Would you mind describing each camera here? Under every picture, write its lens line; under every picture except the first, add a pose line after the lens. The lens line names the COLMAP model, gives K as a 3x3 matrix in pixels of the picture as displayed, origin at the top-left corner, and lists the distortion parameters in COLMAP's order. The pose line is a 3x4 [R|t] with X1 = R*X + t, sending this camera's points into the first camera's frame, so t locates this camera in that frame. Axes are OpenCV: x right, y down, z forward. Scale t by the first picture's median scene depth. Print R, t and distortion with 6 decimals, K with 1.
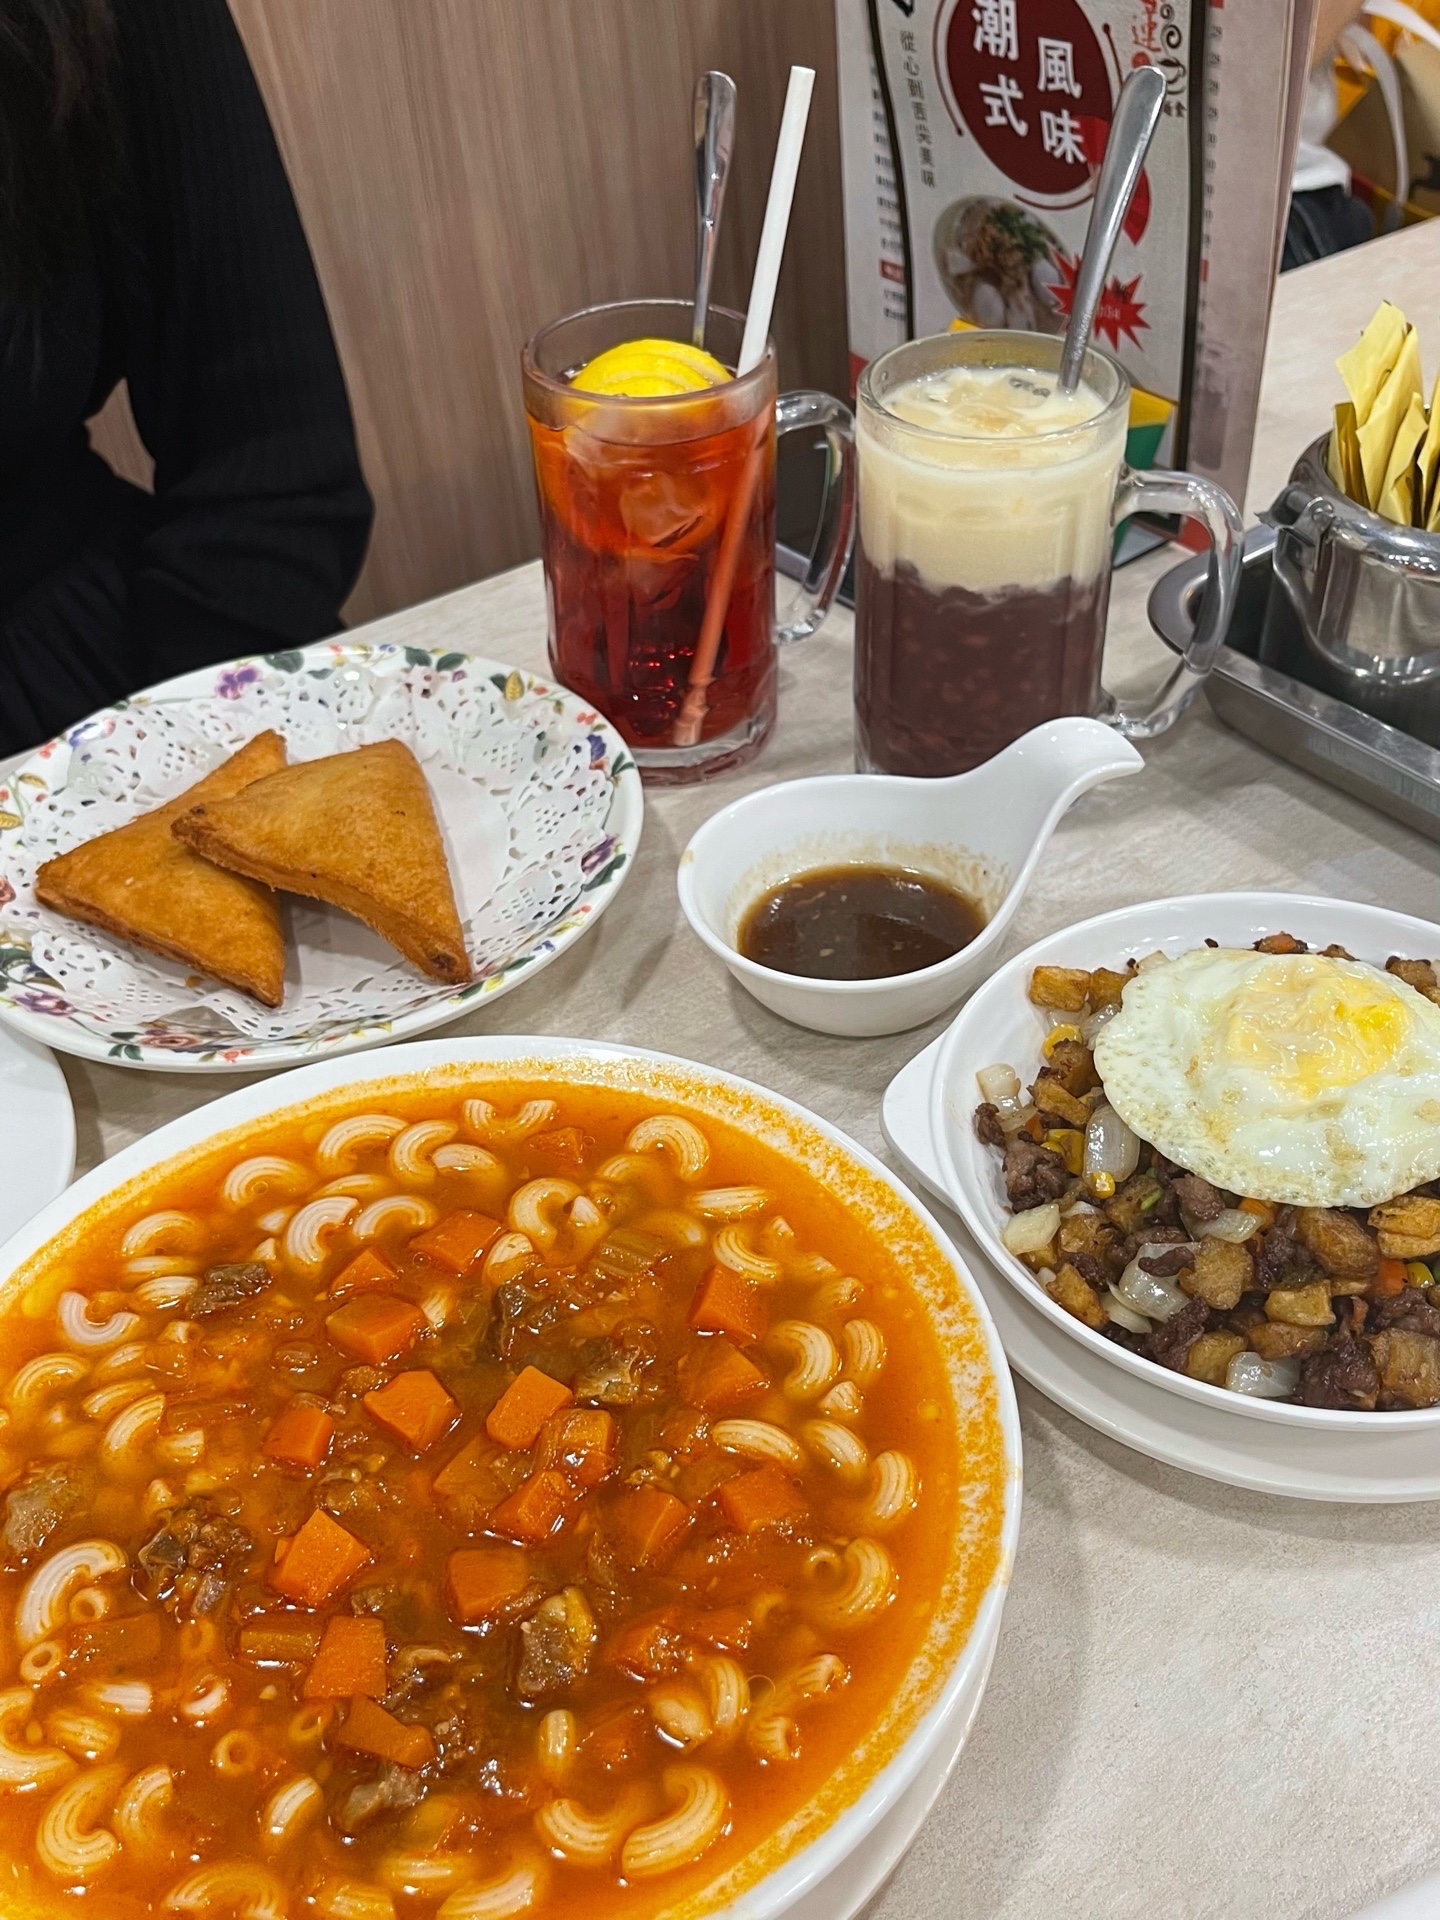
lens RADIAL K [[1788.2, 0, 720.3], [0, 1788.2, 956.5], [0, 0, 1]] dist [-0.010790, 0.000000]
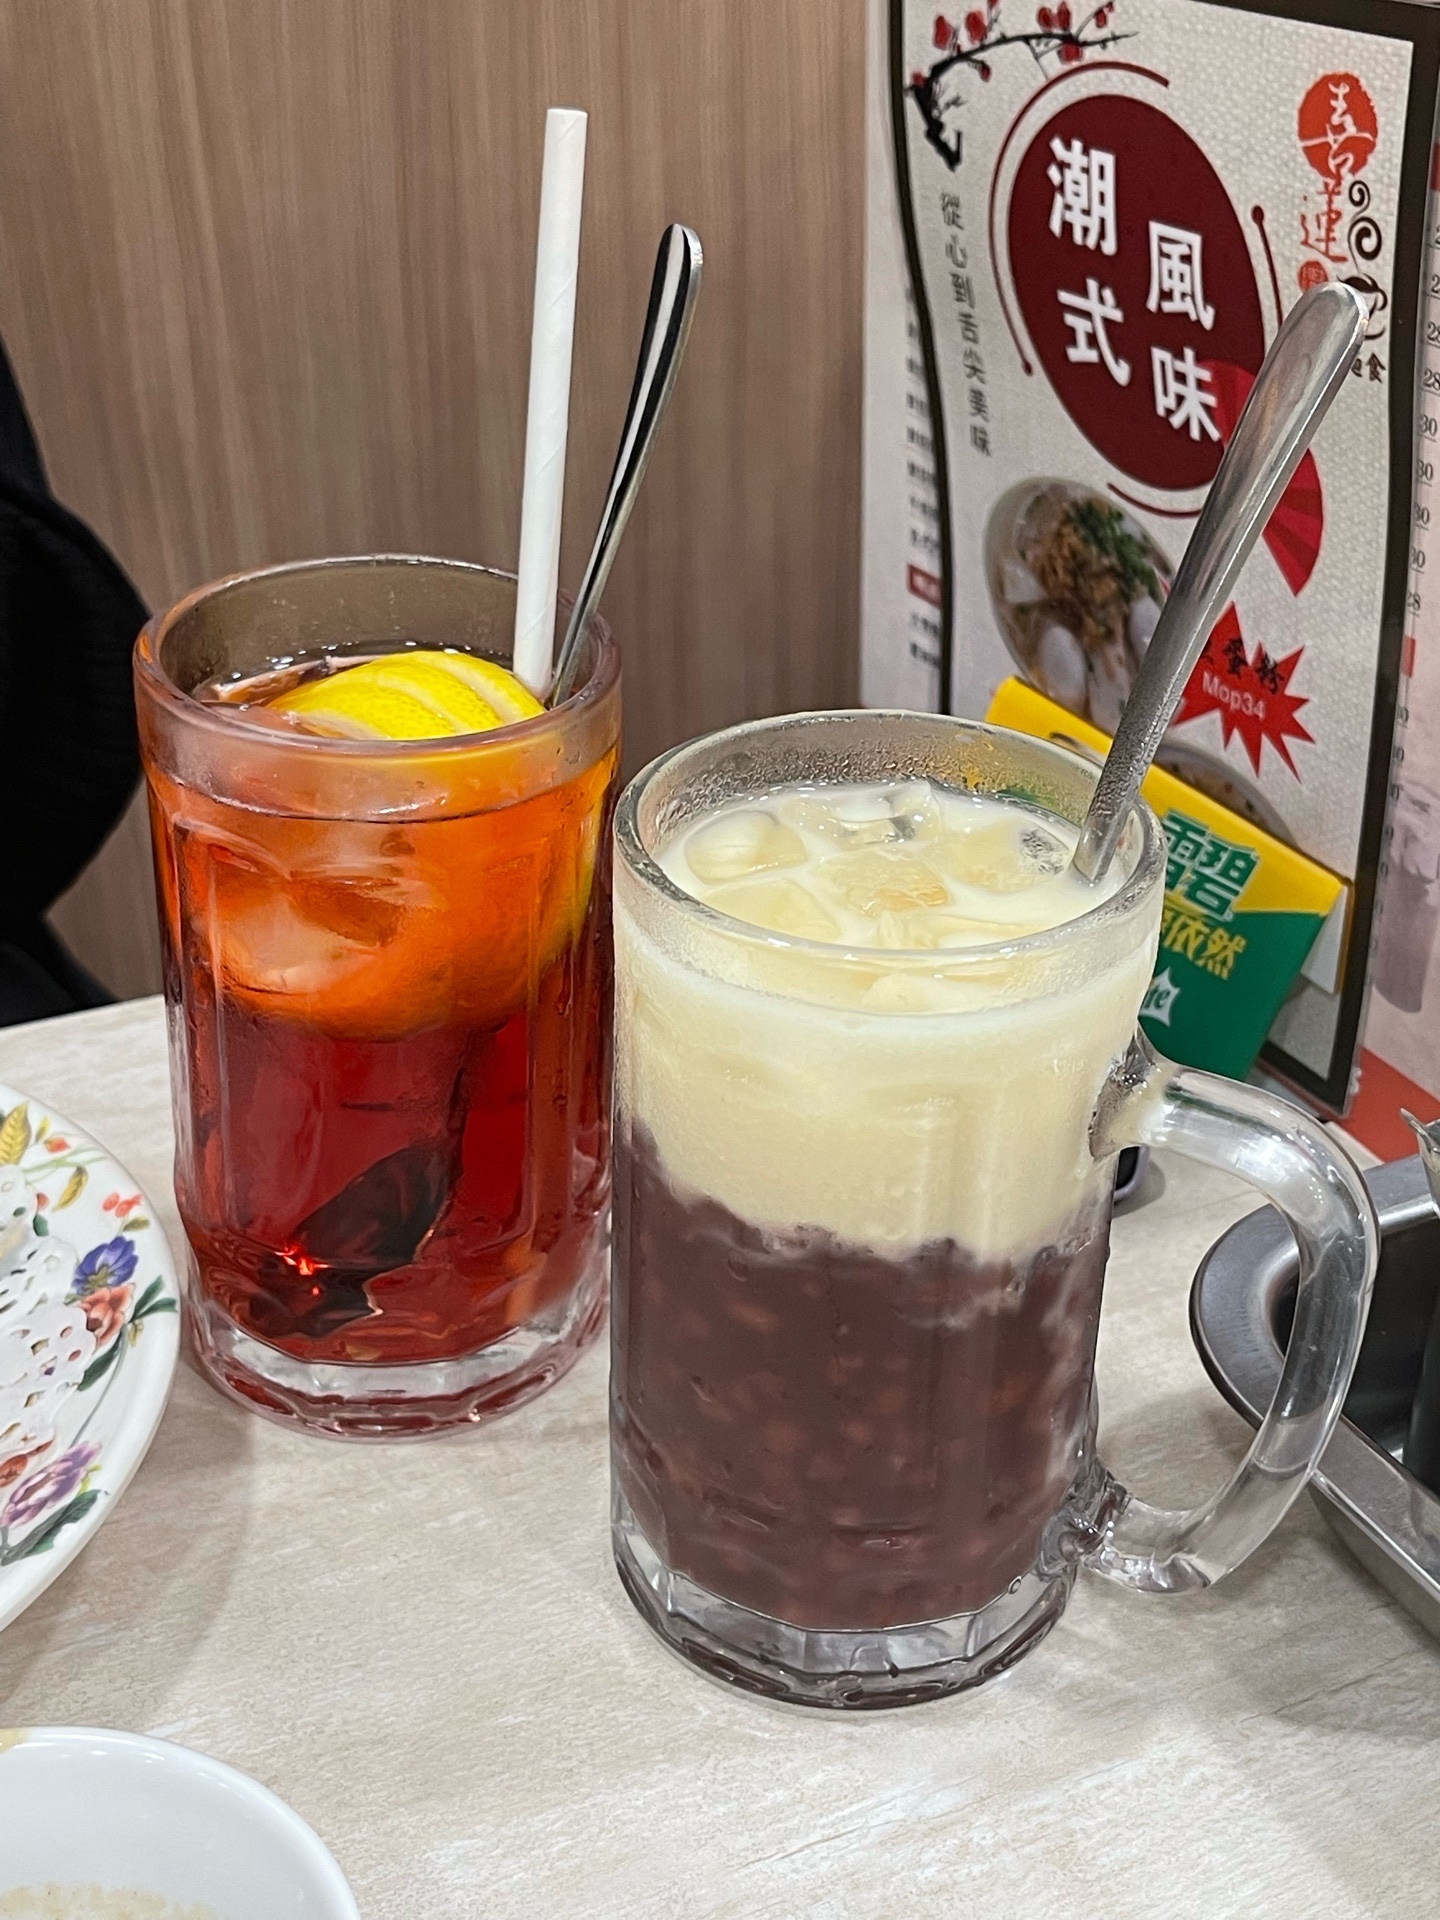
lens RADIAL K [[2496.8, 0, 738.4], [0, 2496.8, 966.3], [0, 0, 1]] dist [-0.013814, 0.000000]
pose [[0.986084, 0.142083, -0.086315, 0.143564], [-0.156293, 0.969259, -0.190027, -0.114737], [0.056662, 0.200873, 0.977977, 0.261903]]
